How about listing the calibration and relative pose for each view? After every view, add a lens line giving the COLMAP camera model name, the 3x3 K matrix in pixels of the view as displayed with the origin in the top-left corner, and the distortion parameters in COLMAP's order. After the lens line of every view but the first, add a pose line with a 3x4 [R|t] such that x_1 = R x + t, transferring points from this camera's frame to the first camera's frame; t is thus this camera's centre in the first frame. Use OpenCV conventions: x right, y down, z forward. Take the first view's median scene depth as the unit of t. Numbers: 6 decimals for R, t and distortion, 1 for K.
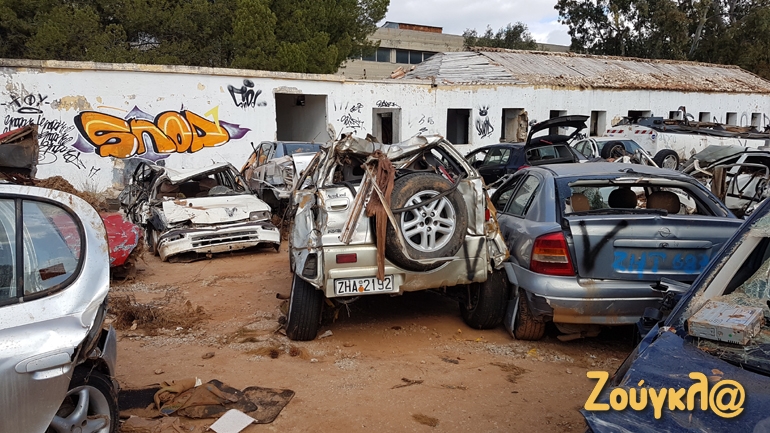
lens RADIAL K [[594.7, 0, 390.6], [0, 594.7, 226.0], [0, 0, 1]] dist [0.088322, -0.152868]
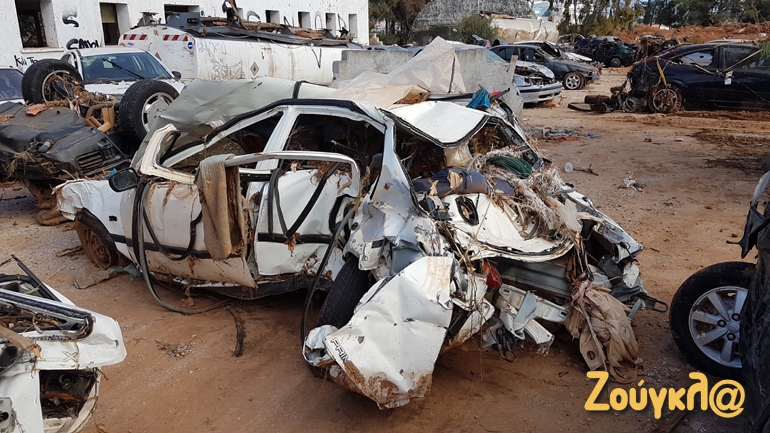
lens RADIAL K [[594.7, 0, 390.6], [0, 594.7, 226.0], [0, 0, 1]] dist [0.088322, -0.152868]
pose [[0.809745, -0.183178, 0.557457, 0.217605], [0.097895, 0.978883, 0.179458, -0.054978], [-0.578558, -0.090744, 0.810578, 0.345185]]
